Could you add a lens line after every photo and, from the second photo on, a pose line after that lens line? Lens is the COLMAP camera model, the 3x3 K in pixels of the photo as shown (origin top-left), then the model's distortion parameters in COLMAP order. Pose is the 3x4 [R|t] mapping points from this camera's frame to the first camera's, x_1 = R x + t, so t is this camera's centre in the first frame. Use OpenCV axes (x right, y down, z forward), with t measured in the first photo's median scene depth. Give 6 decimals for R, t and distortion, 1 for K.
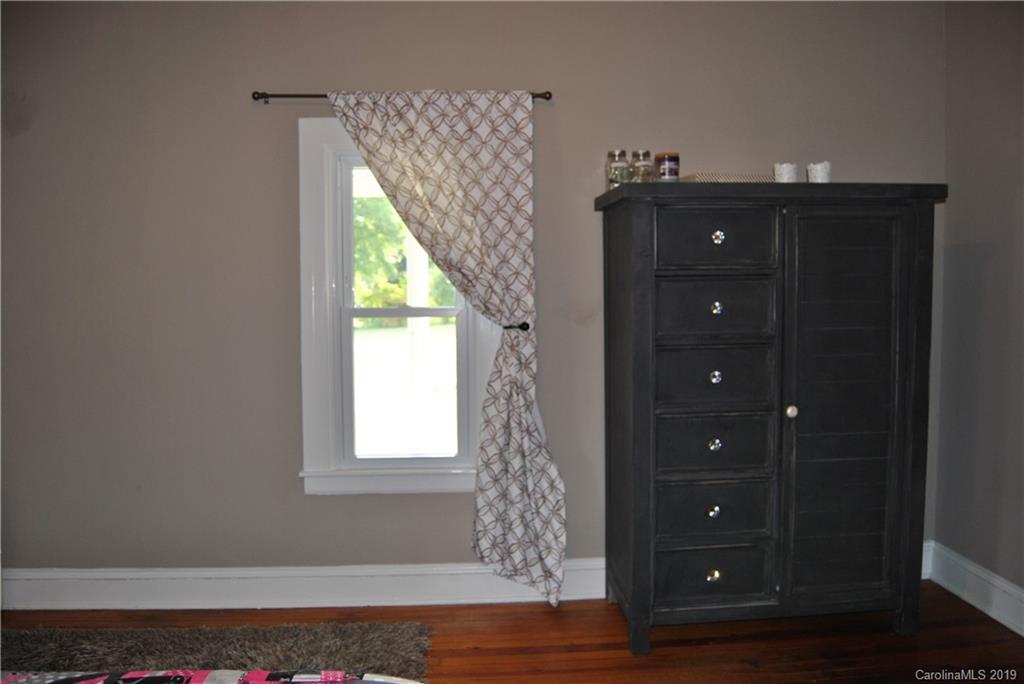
lens RADIAL K [[808.0, 0, 518.1], [0, 808.0, 343.9], [0, 0, 1]] dist [-0.099688, 0.047839]
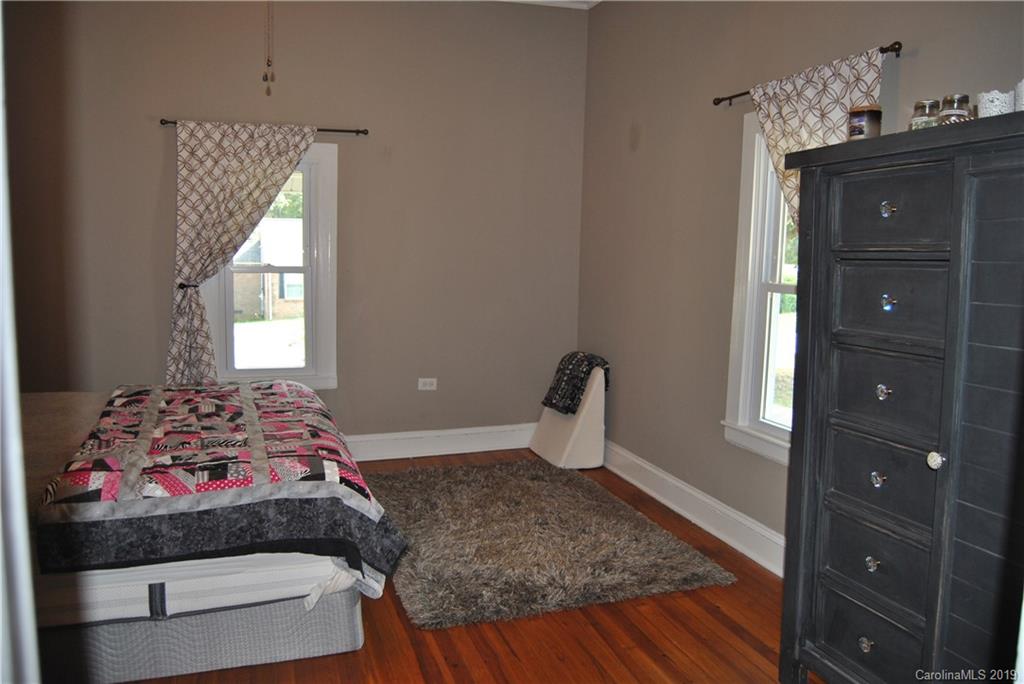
lens RADIAL K [[808.0, 0, 518.1], [0, 808.0, 343.9], [0, 0, 1]] dist [-0.099688, 0.047839]
pose [[0.248903, 0.121440, -0.960885, 0.791513], [-0.083169, 0.991123, 0.103718, -0.048997], [0.964951, 0.054100, 0.256794, 0.417891]]
